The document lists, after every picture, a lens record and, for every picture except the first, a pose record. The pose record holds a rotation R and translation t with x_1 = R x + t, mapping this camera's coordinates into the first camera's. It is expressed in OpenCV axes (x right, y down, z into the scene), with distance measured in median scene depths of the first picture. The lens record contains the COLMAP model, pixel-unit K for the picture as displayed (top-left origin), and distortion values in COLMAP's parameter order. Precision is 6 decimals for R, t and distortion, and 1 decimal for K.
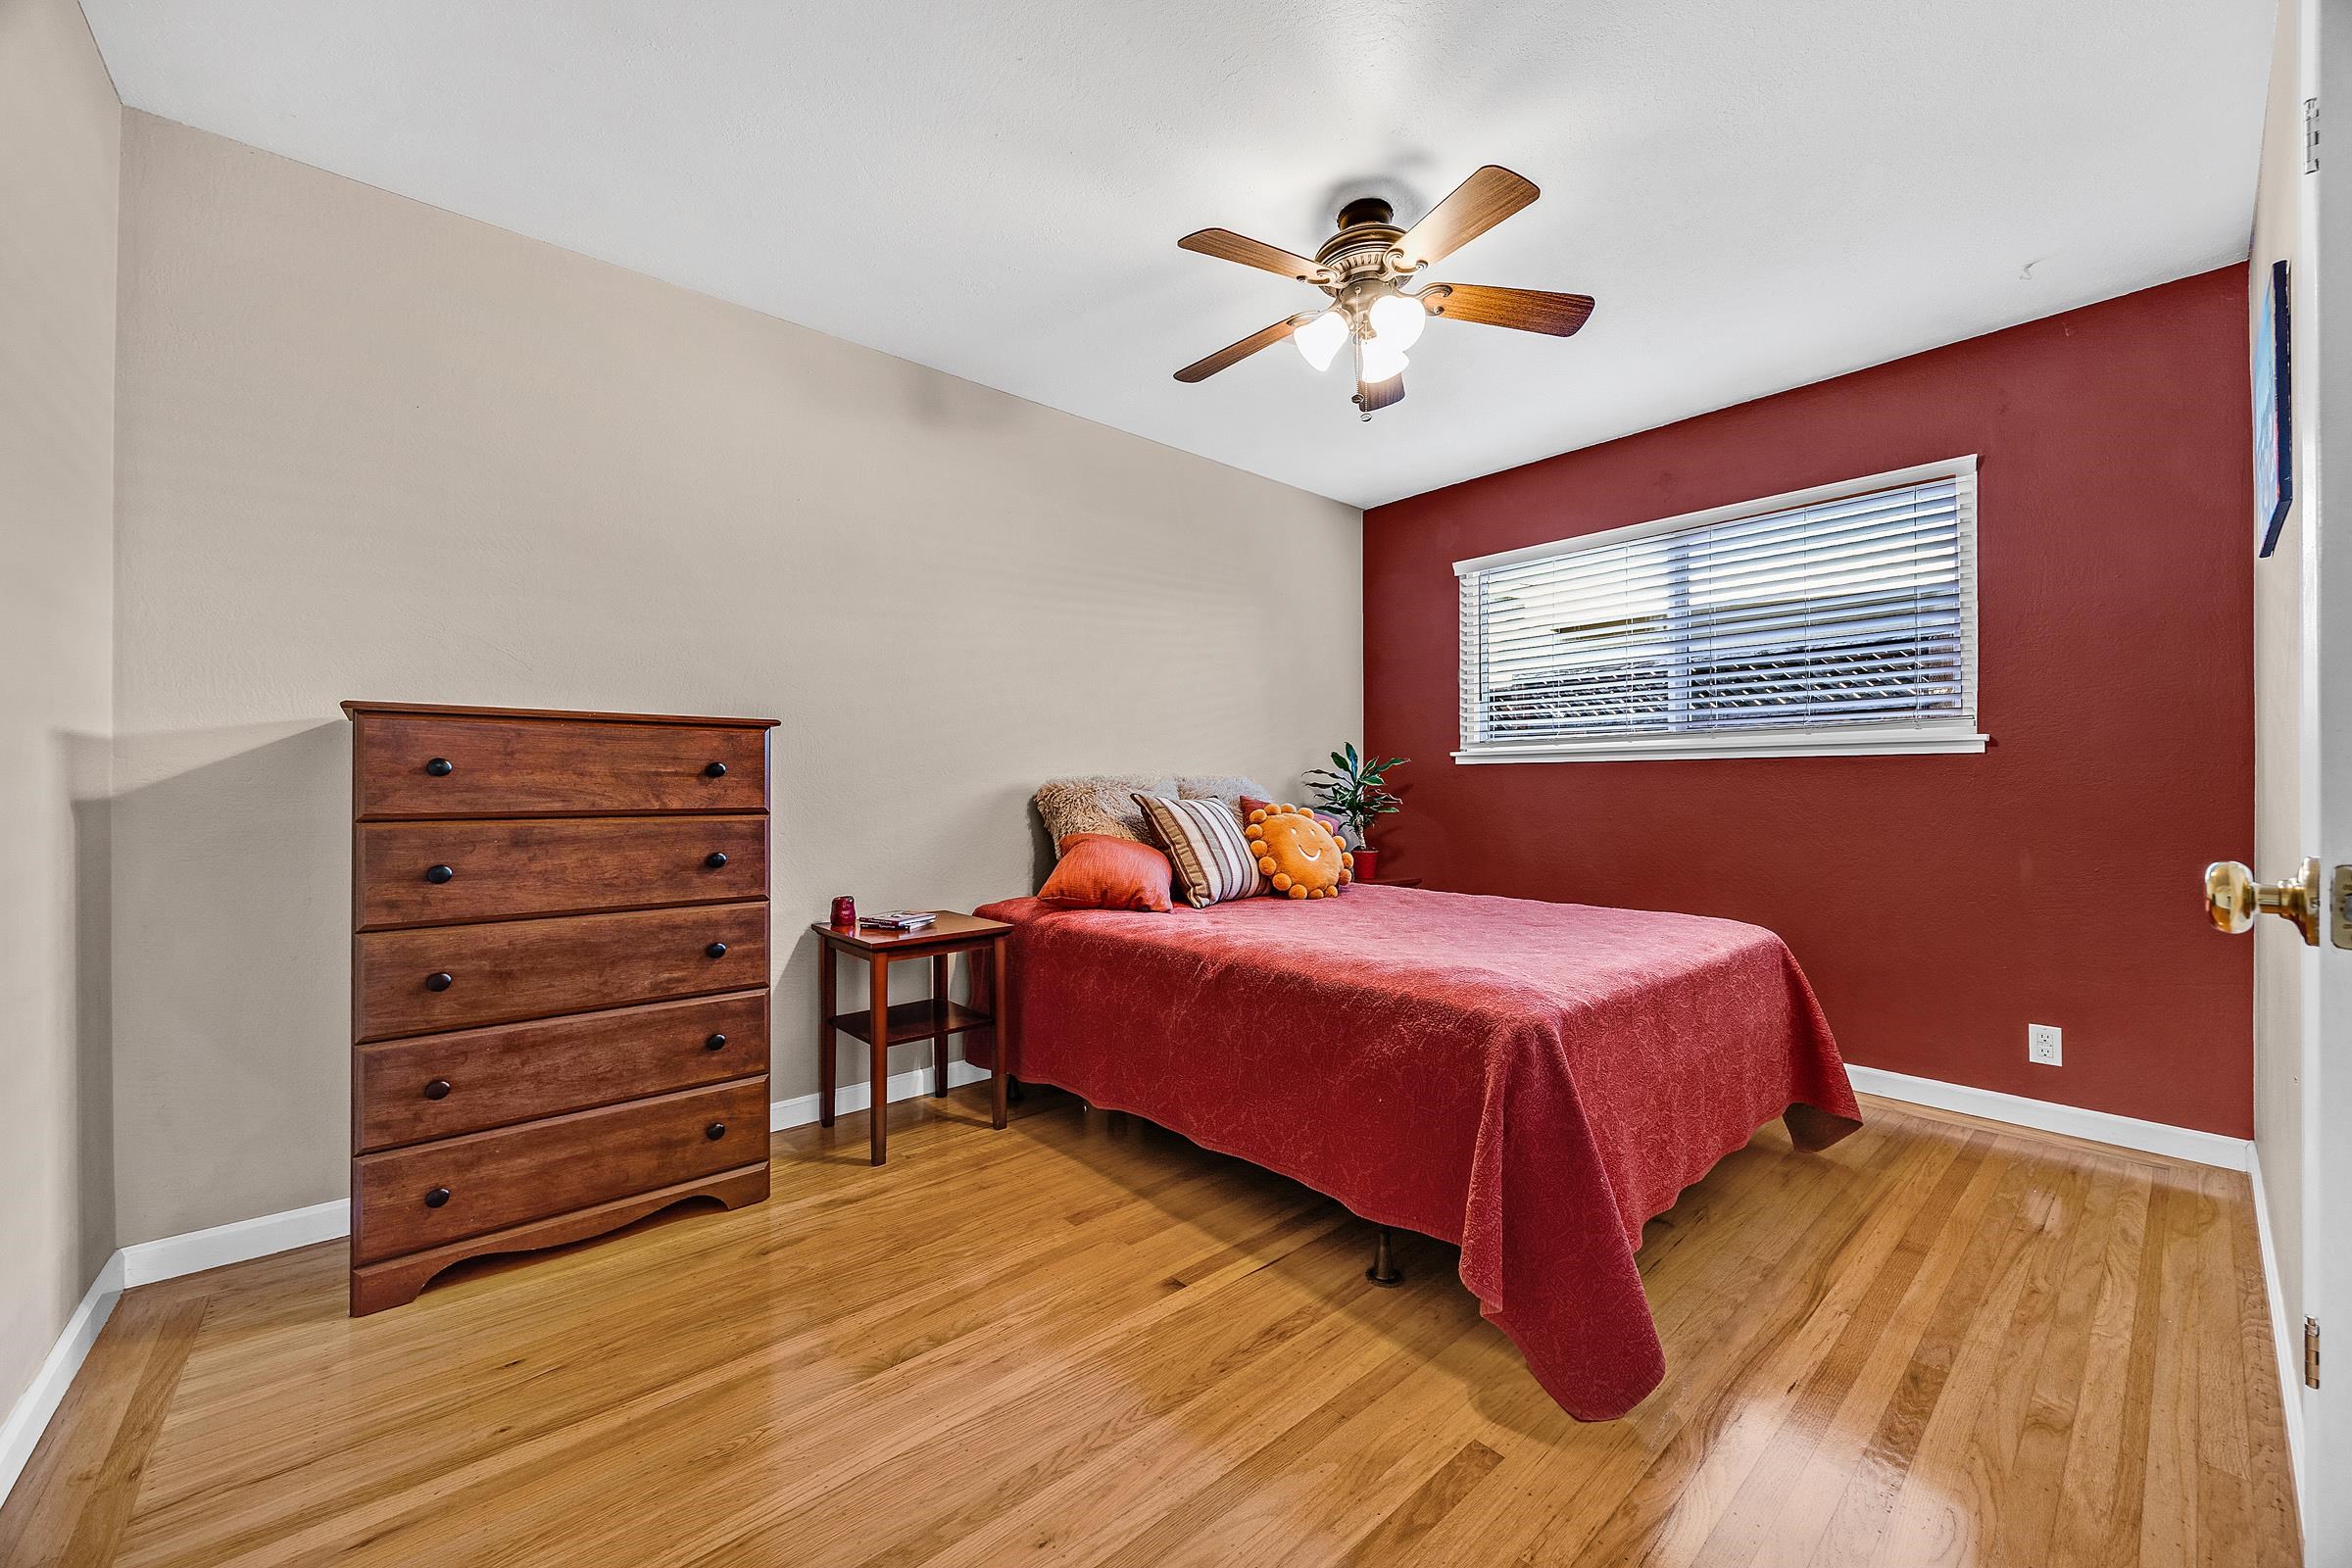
lens RADIAL K [[904.0, 0, 1181.4], [0, 904.0, 786.7], [0, 0, 1]] dist [0.001091, -0.000205]
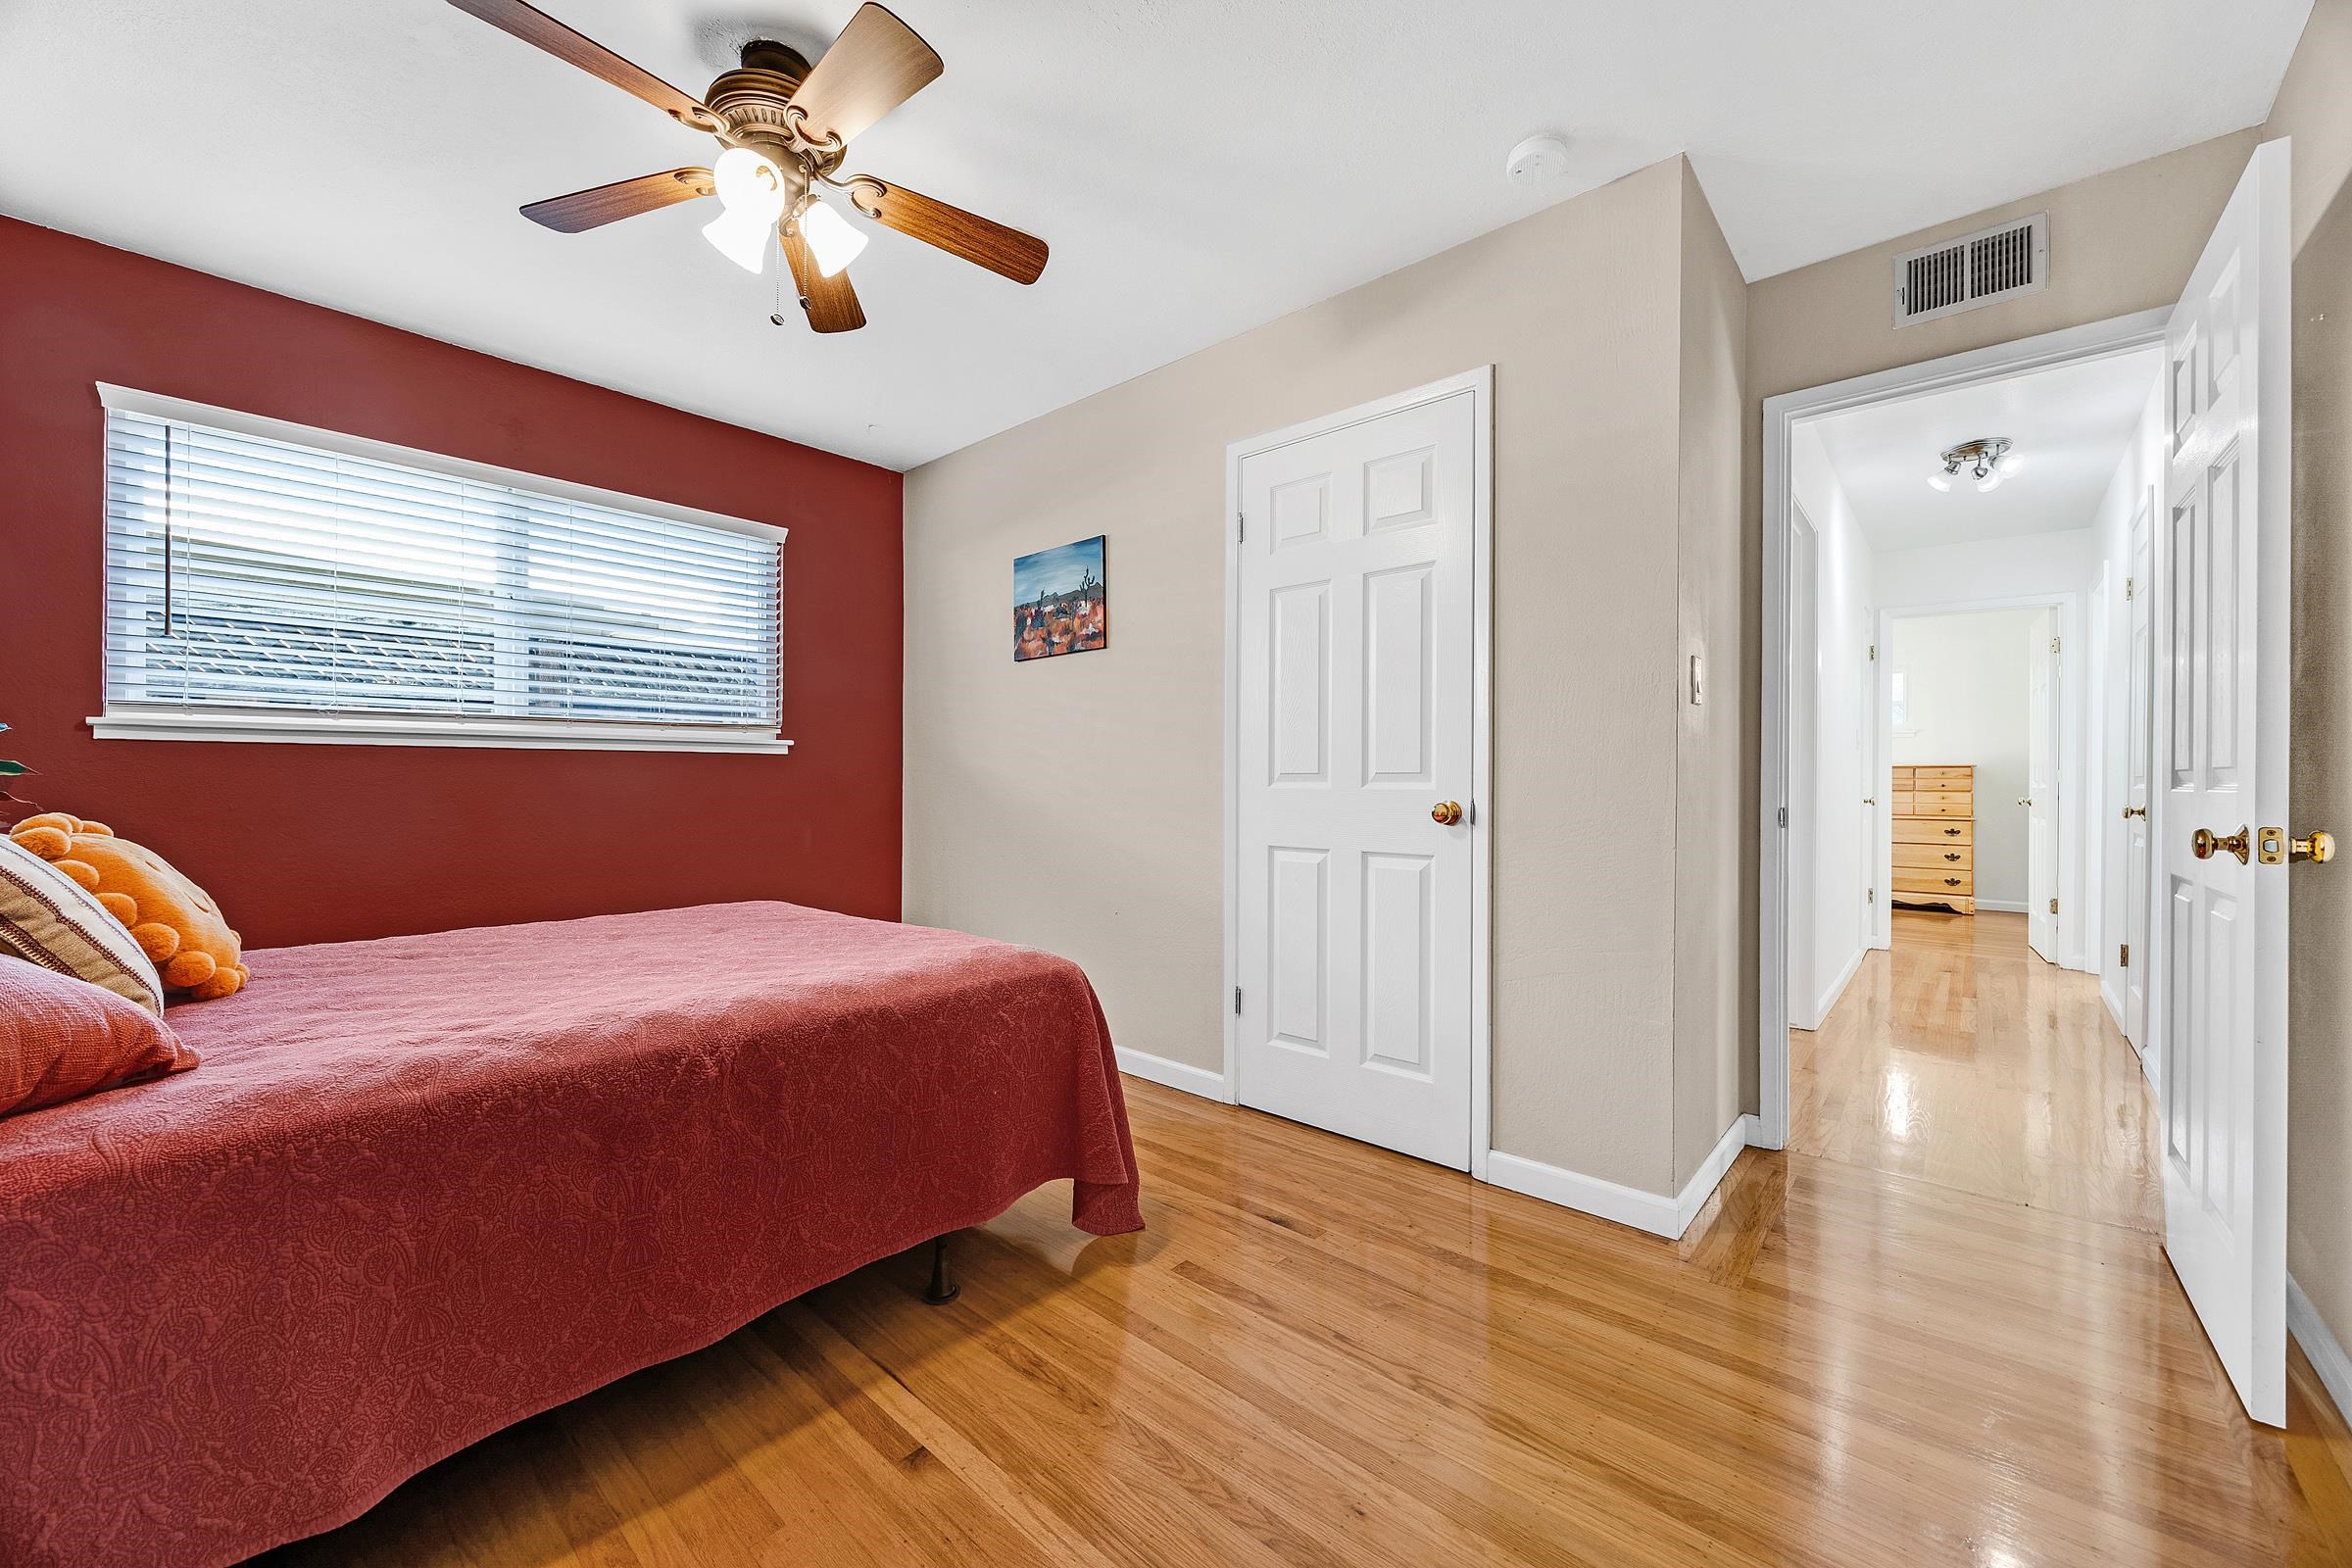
lens RADIAL K [[904.0, 0, 1177.2], [0, 904.0, 779.4], [0, 0, 1]] dist [0.001091, -0.000205]
pose [[-0.128118, 0.001216, 0.991758, -0.693919], [-0.003943, 0.999991, -0.001736, 0.000108], [-0.991751, -0.004133, -0.128112, 0.806641]]
